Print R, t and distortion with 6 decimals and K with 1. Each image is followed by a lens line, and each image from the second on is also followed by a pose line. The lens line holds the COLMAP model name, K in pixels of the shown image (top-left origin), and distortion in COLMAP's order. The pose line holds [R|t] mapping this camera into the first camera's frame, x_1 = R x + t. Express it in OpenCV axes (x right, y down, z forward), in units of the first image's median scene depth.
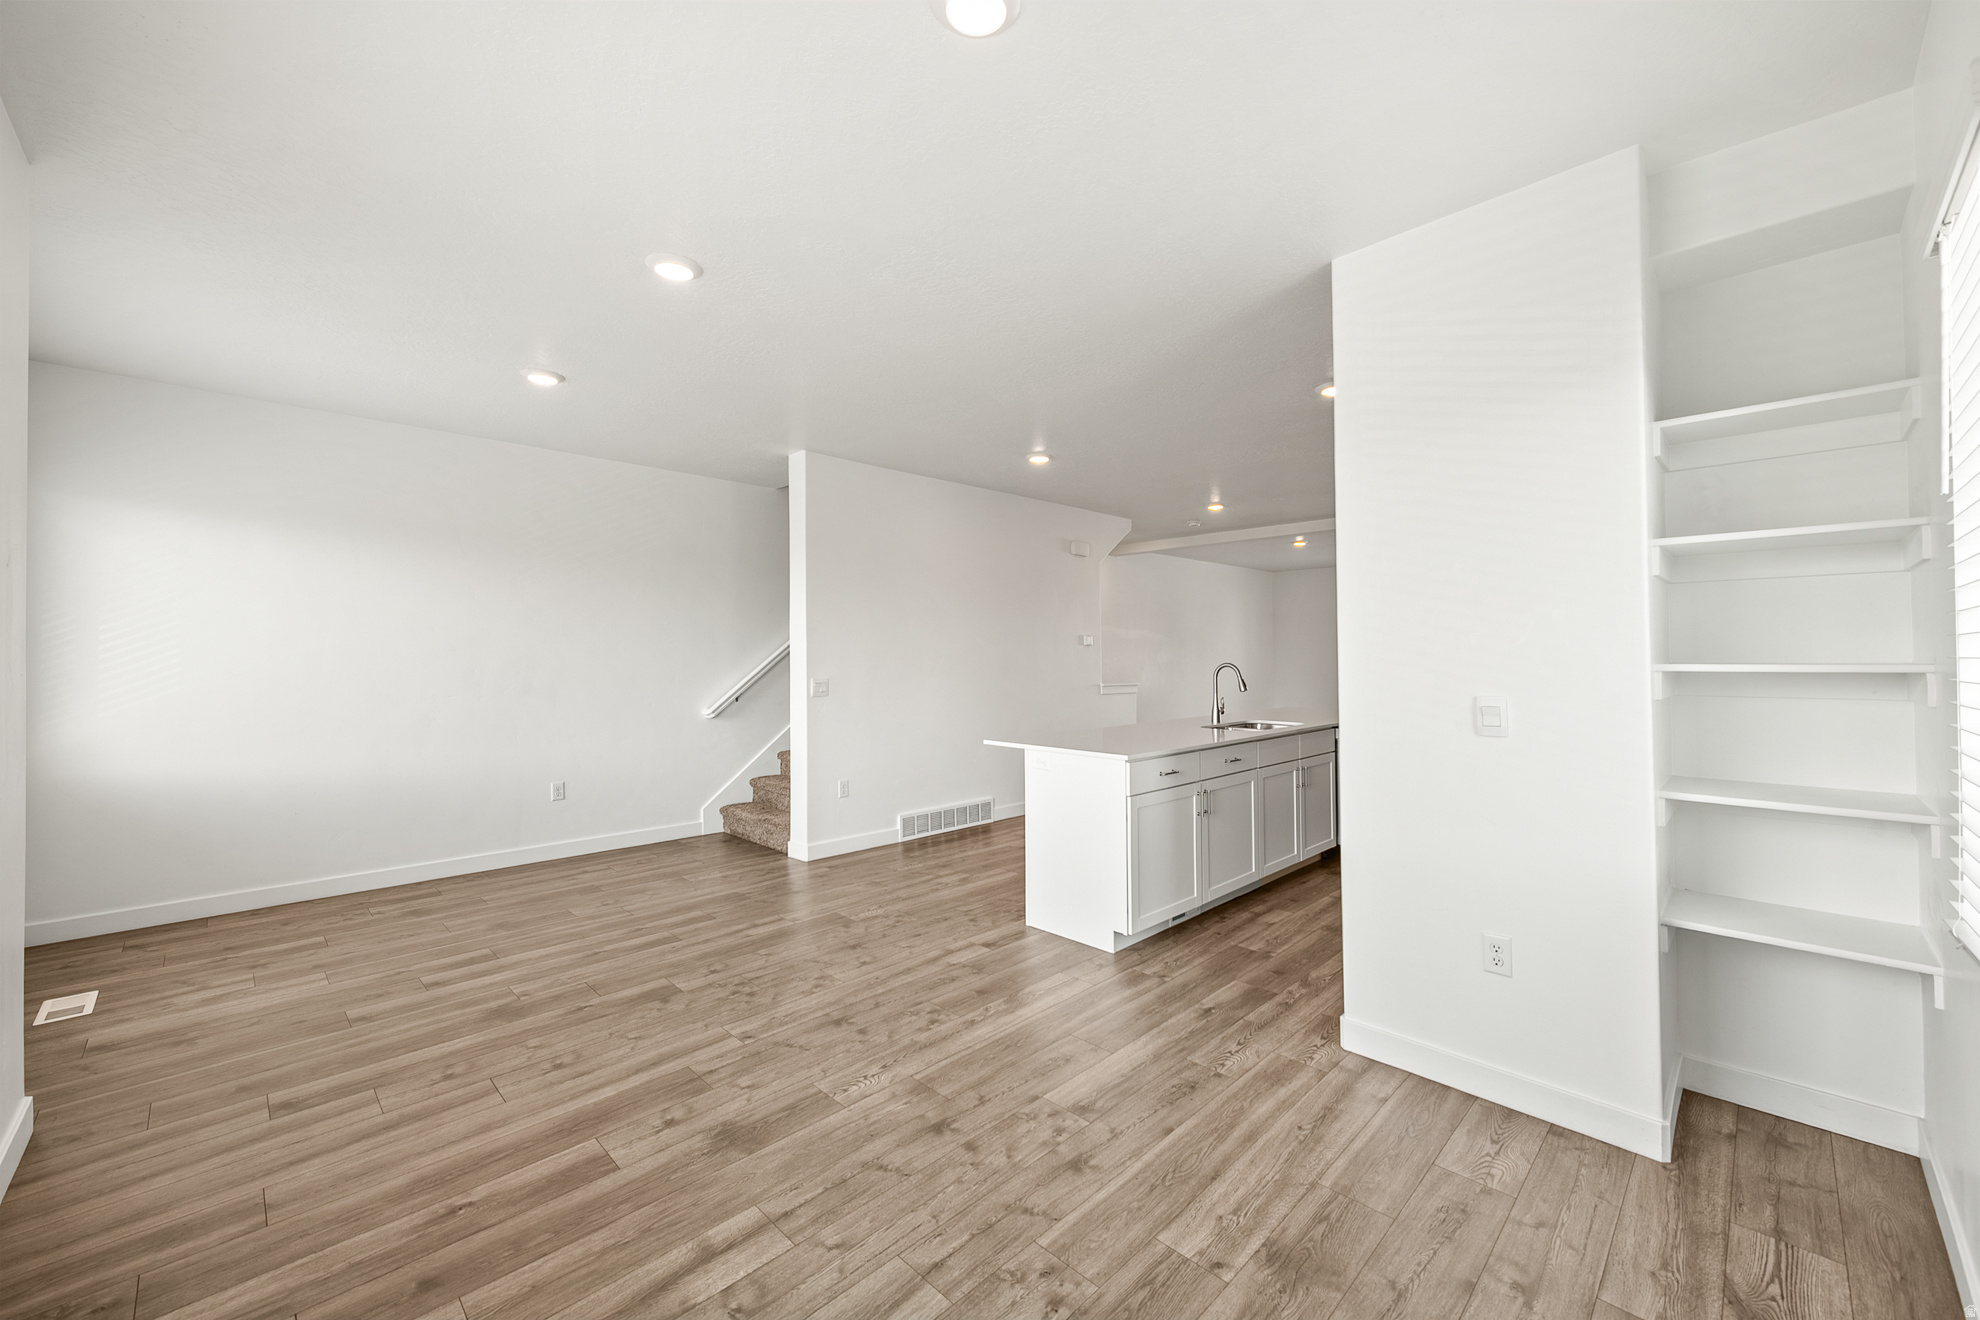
lens RADIAL K [[789.8, 0, 994.0], [0, 789.8, 650.5], [0, 0, 1]] dist [0.005180, -0.003414]
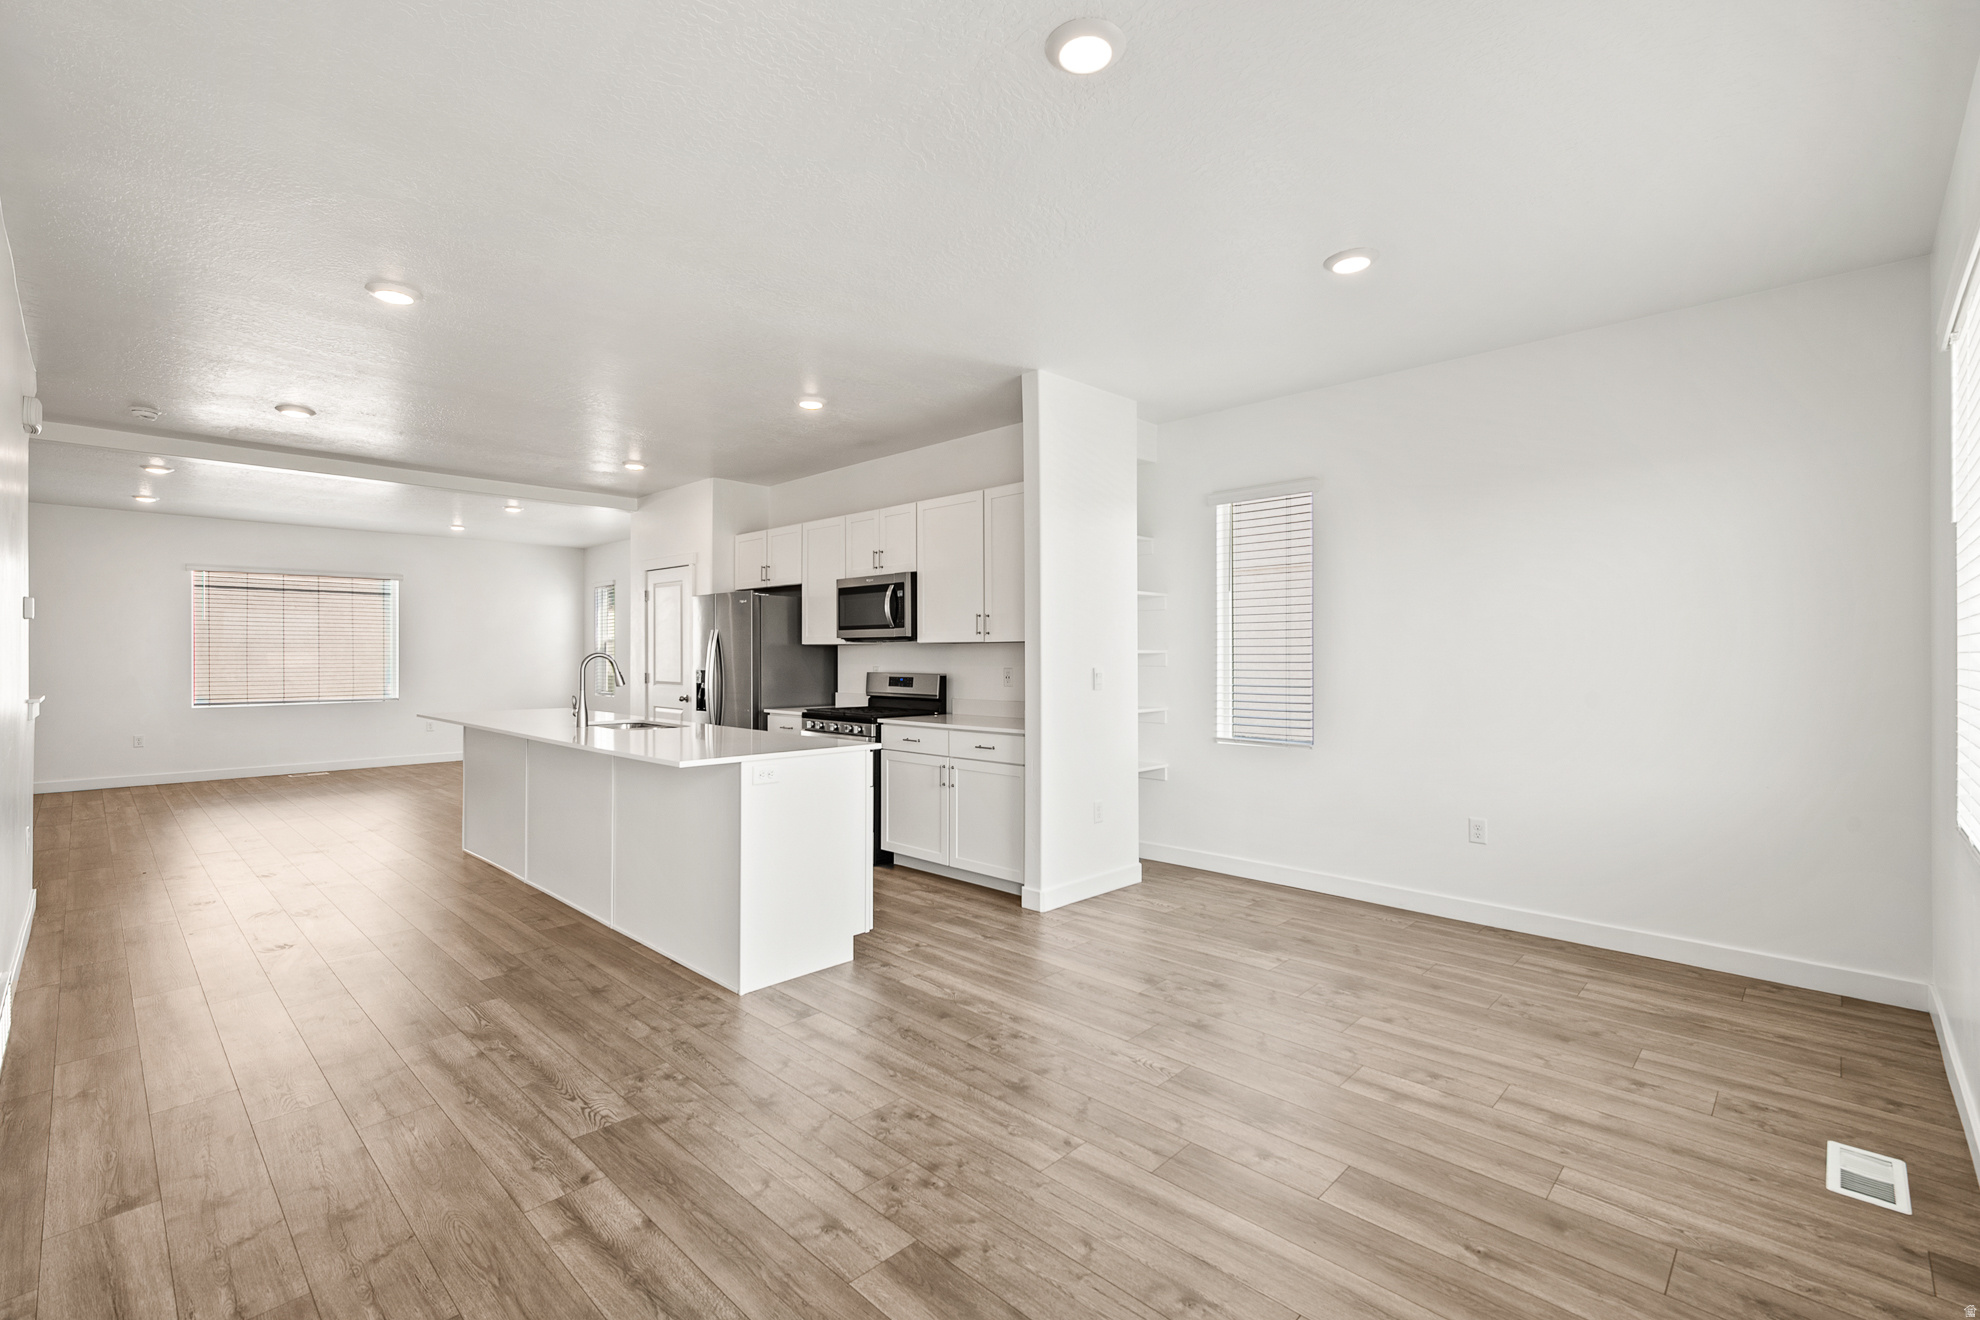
lens RADIAL K [[867.3, 0, 993.5], [0, 867.3, 648.8], [0, 0, 1]] dist [-0.003437, 0.000225]
pose [[-0.021462, 0.008114, 0.999737, -1.085014], [-0.003838, 0.999959, -0.008198, 0.022163], [-0.999762, -0.004012, -0.021430, 1.036503]]
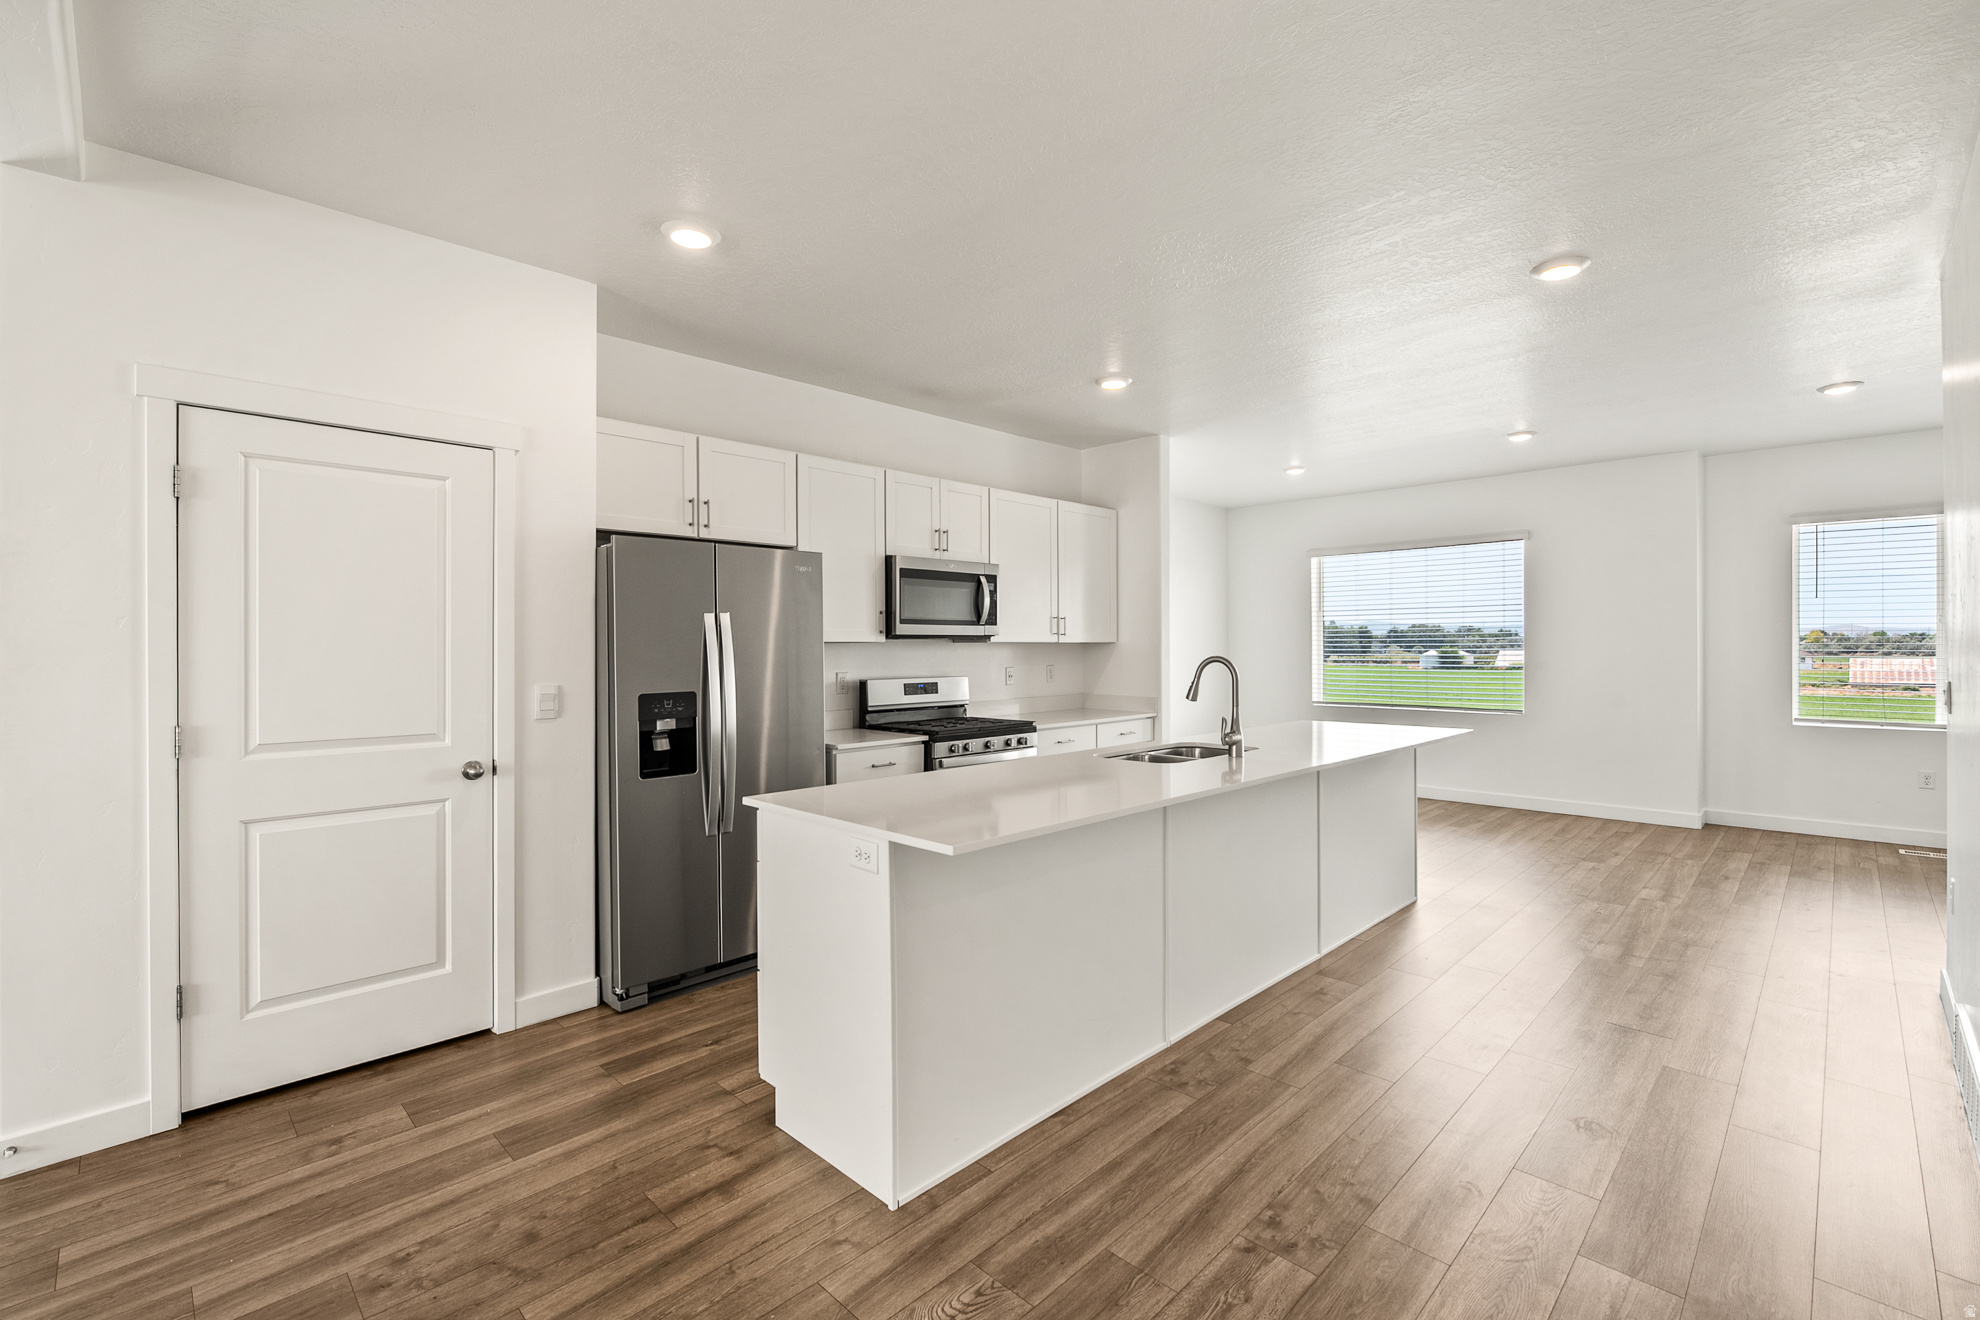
lens RADIAL K [[867.3, 0, 1003.5], [0, 867.3, 651.0], [0, 0, 1]] dist [-0.003437, 0.000225]
pose [[-0.999913, 0.009427, -0.009260, 0.613197], [0.009434, 0.999955, -0.000740, 0.013805], [0.009253, -0.000827, -0.999957, 2.702117]]
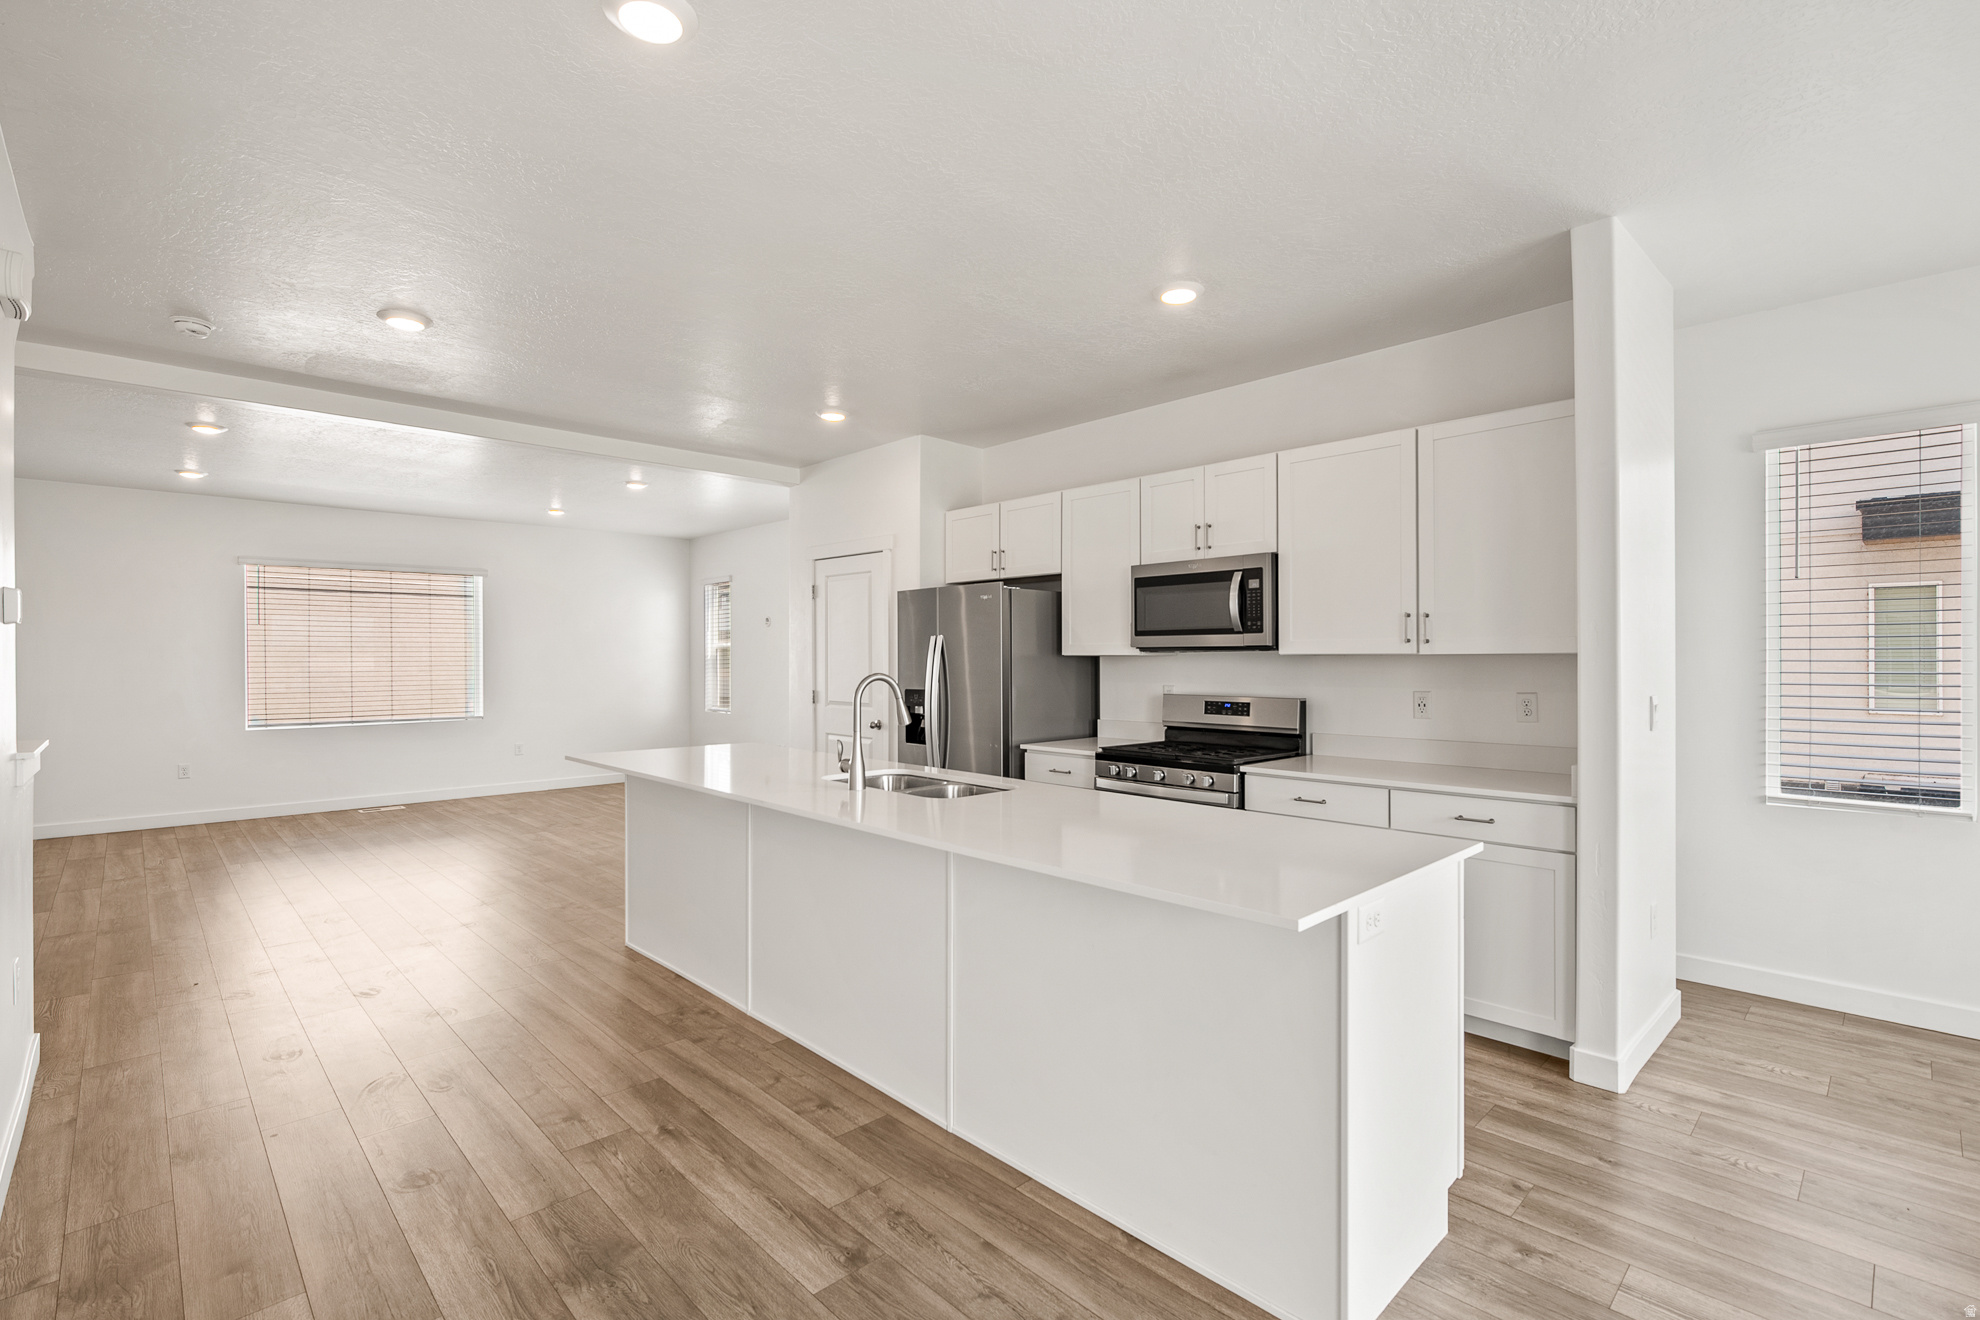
lens RADIAL K [[867.3, 0, 987.5], [0, 867.3, 656.9], [0, 0, 1]] dist [-0.003437, 0.000225]
pose [[0.007906, 0.001562, 0.999968, -0.559458], [-0.002357, 0.999996, -0.001543, 0.002512], [-0.999966, -0.002345, 0.007909, 1.540700]]
